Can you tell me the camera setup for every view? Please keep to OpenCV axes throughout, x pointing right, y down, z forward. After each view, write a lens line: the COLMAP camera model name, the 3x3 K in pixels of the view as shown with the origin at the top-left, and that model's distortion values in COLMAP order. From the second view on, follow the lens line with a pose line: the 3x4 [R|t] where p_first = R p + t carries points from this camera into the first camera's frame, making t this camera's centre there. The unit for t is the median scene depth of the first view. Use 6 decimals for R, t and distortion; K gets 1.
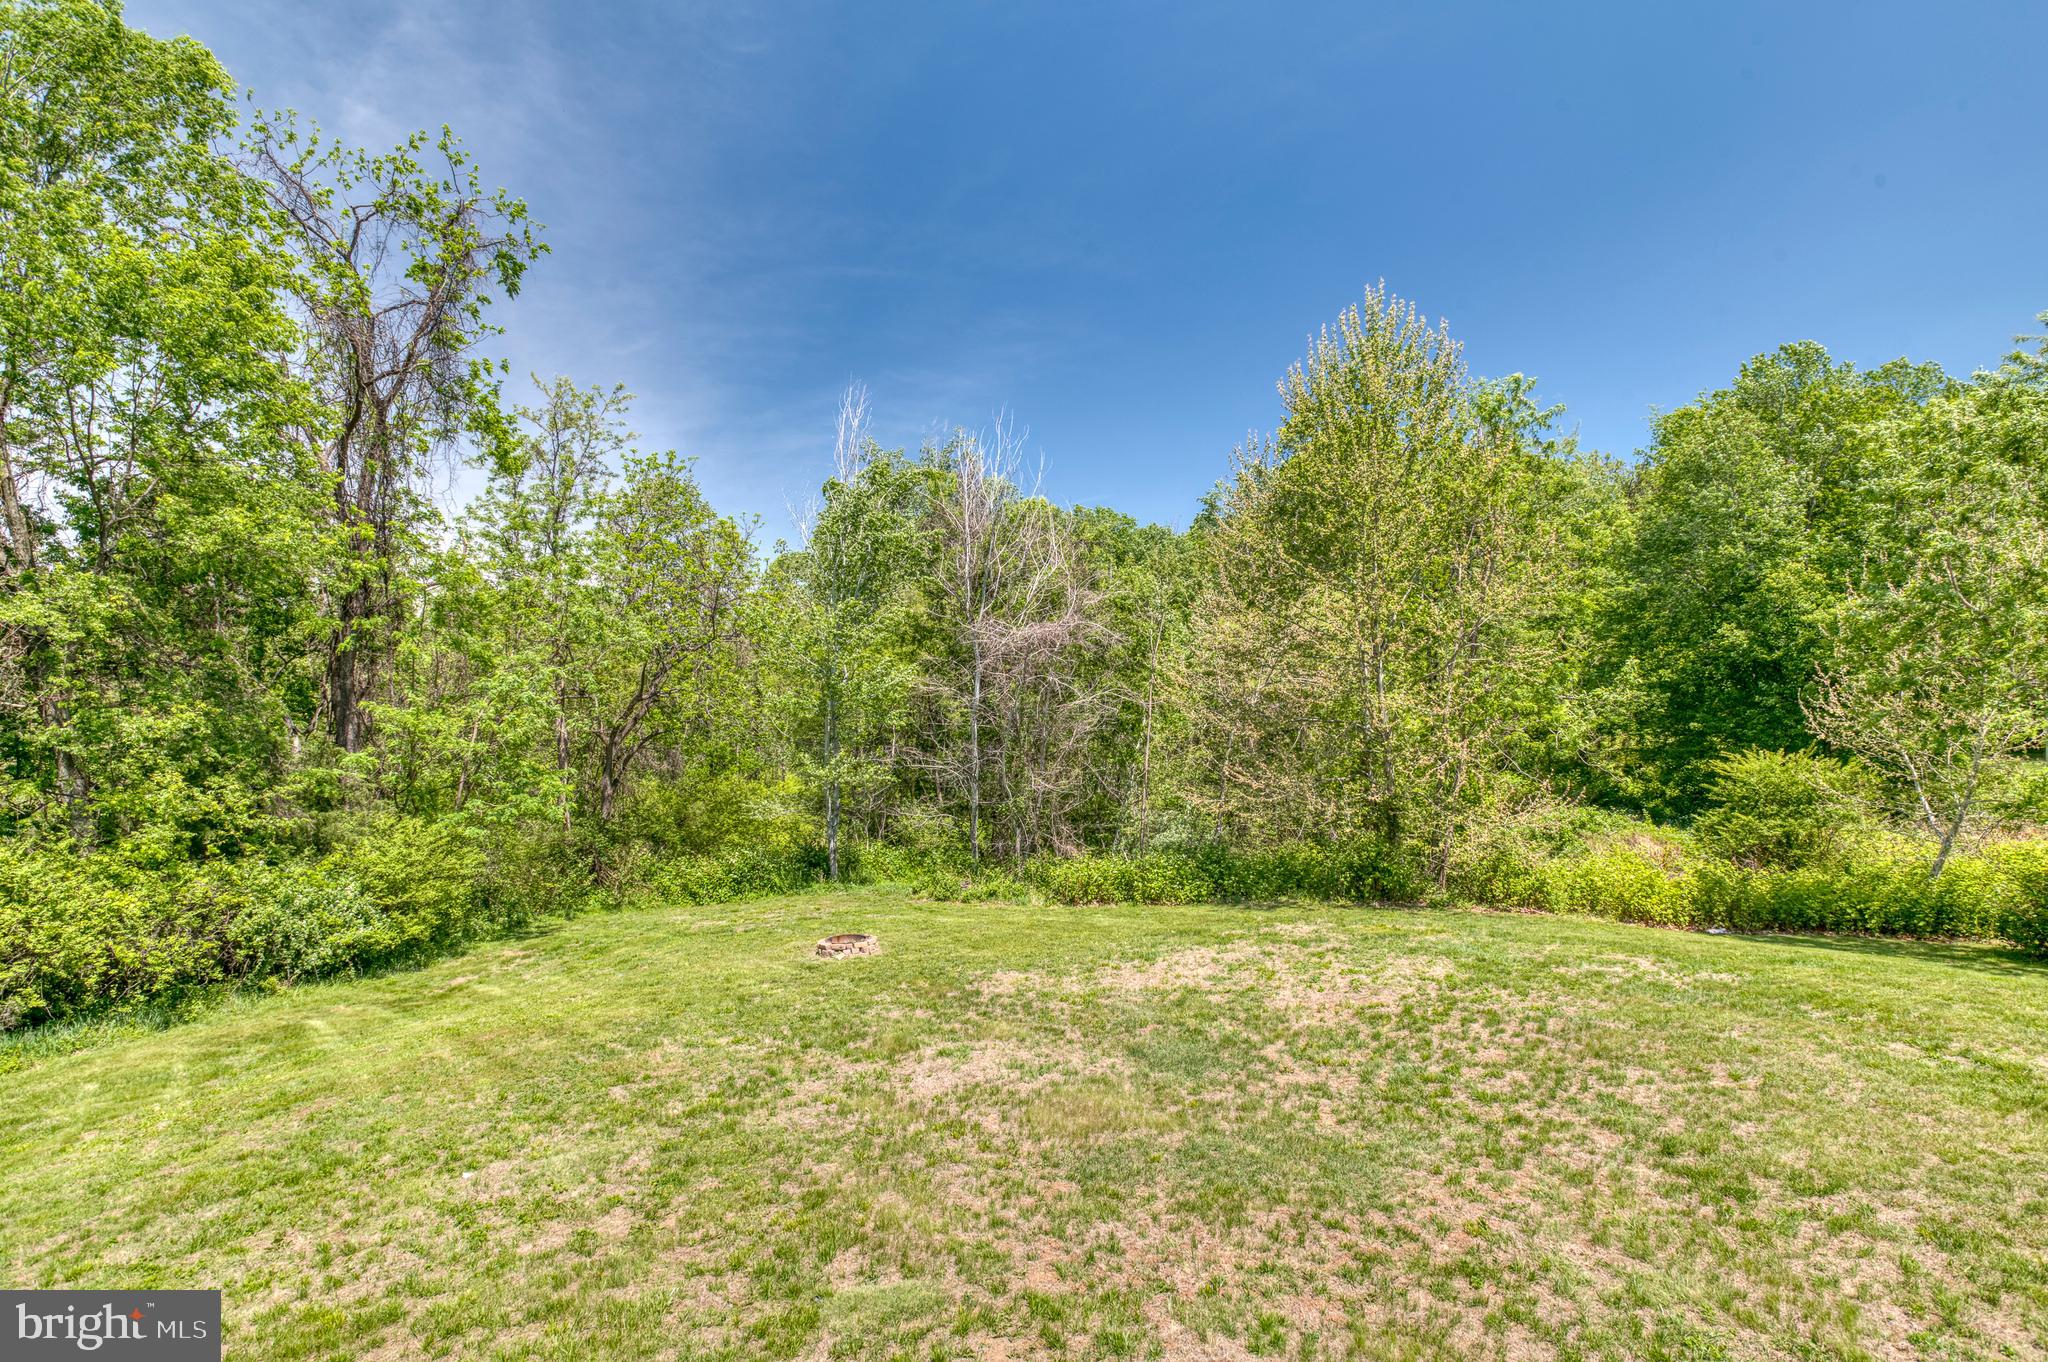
lens RADIAL K [[1053.9, 0, 1048.5], [0, 1053.9, 674.4], [0, 0, 1]] dist [-0.001872, 0.012950]
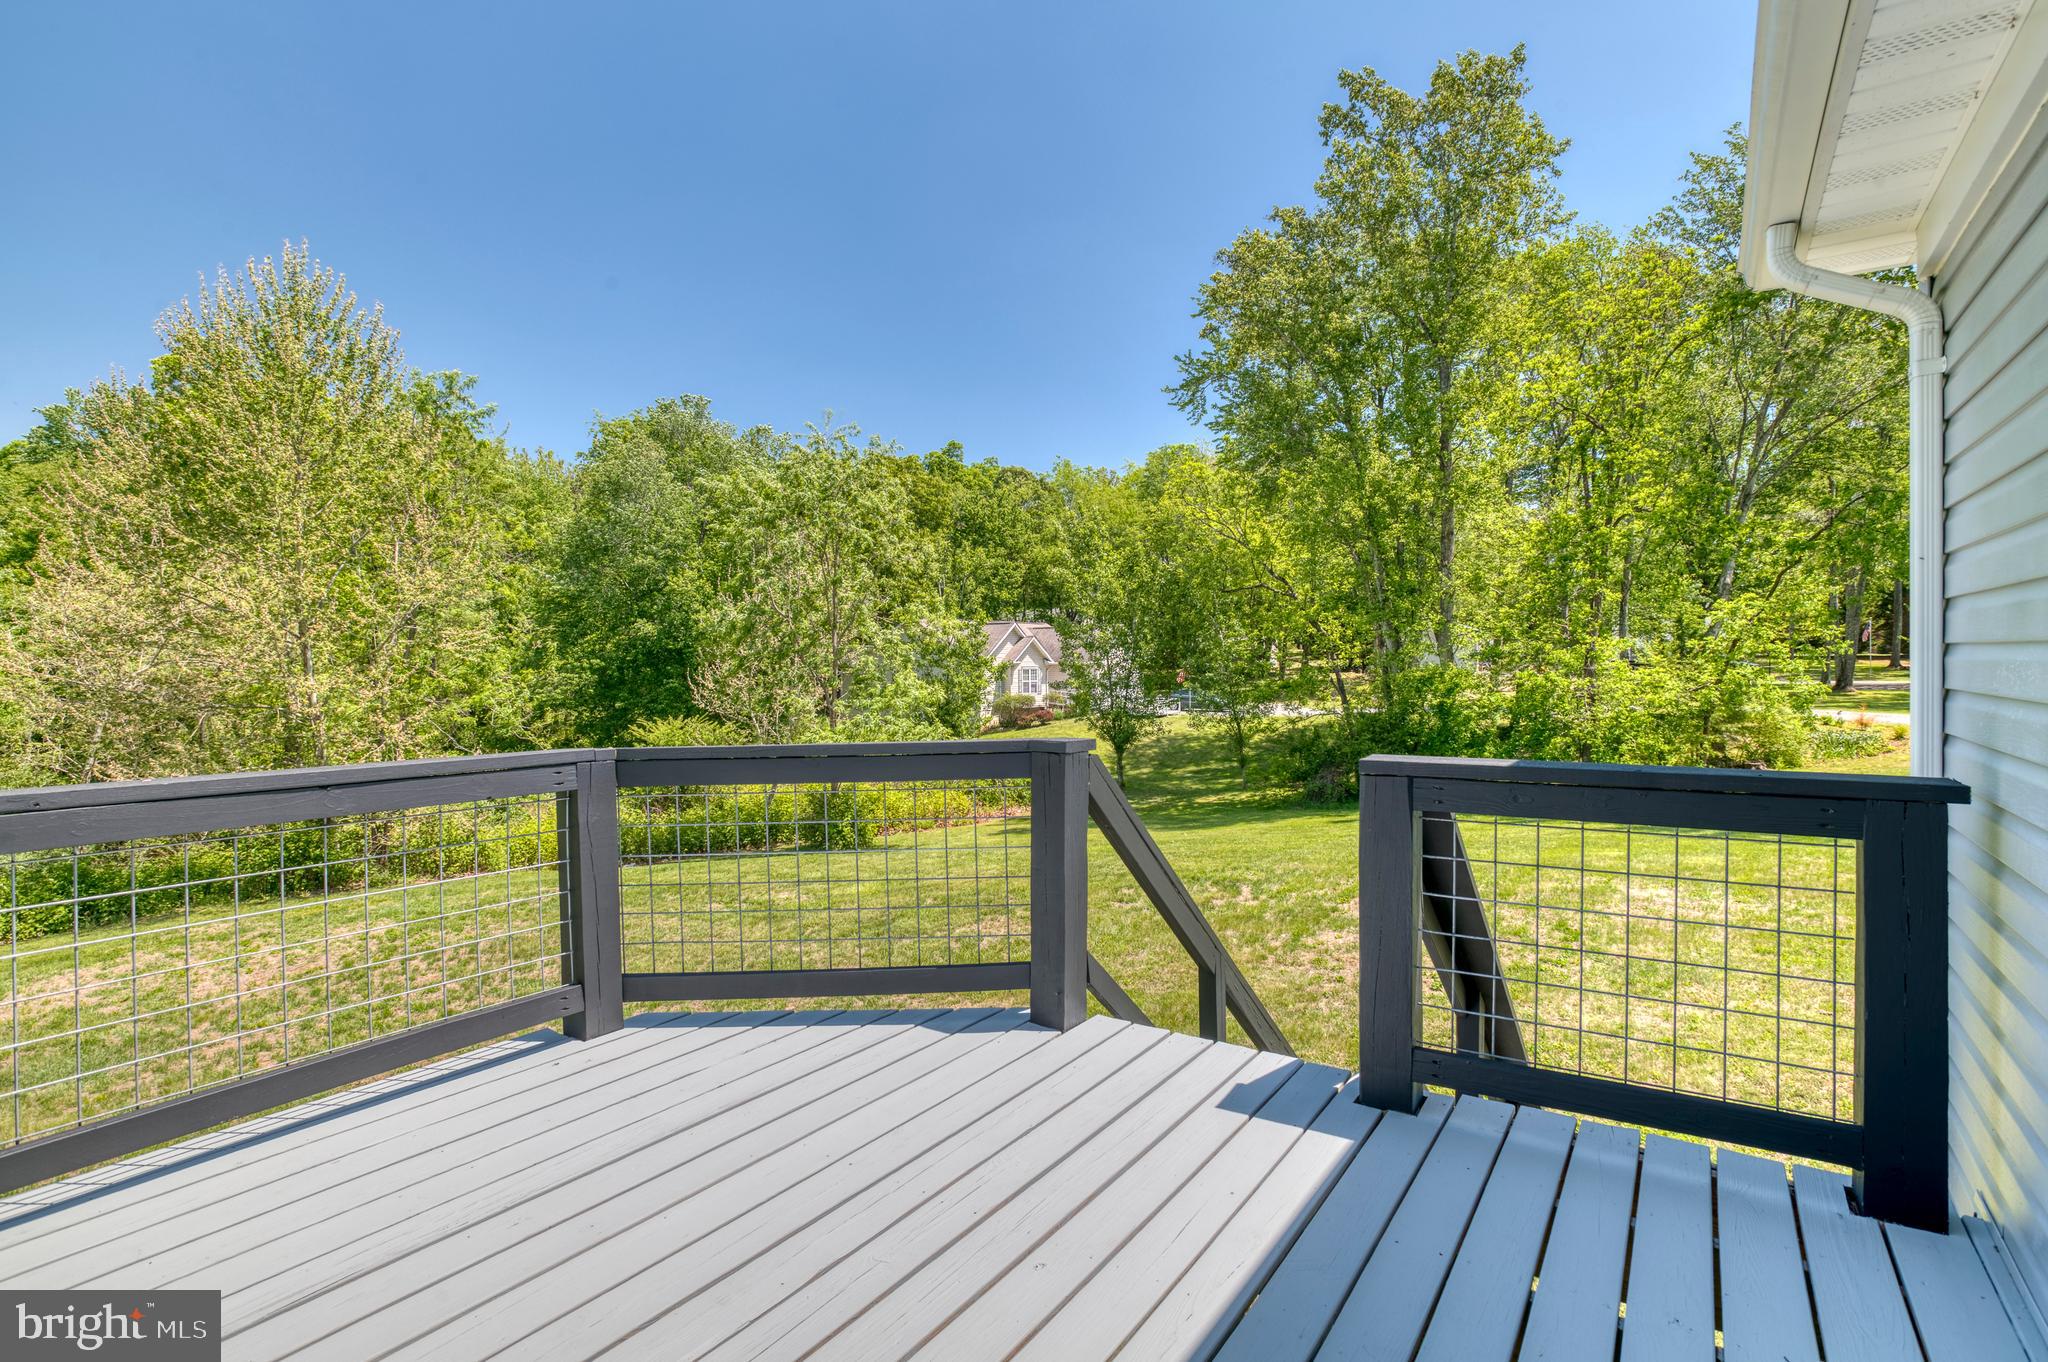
lens RADIAL K [[1053.9, 0, 1048.5], [0, 1053.9, 674.4], [0, 0, 1]] dist [-0.001872, 0.012950]
pose [[0.604607, -0.012921, 0.796419, -0.066795], [-0.001744, 0.999845, 0.017545, -0.004917], [-0.796522, -0.011997, 0.604491, -0.179075]]
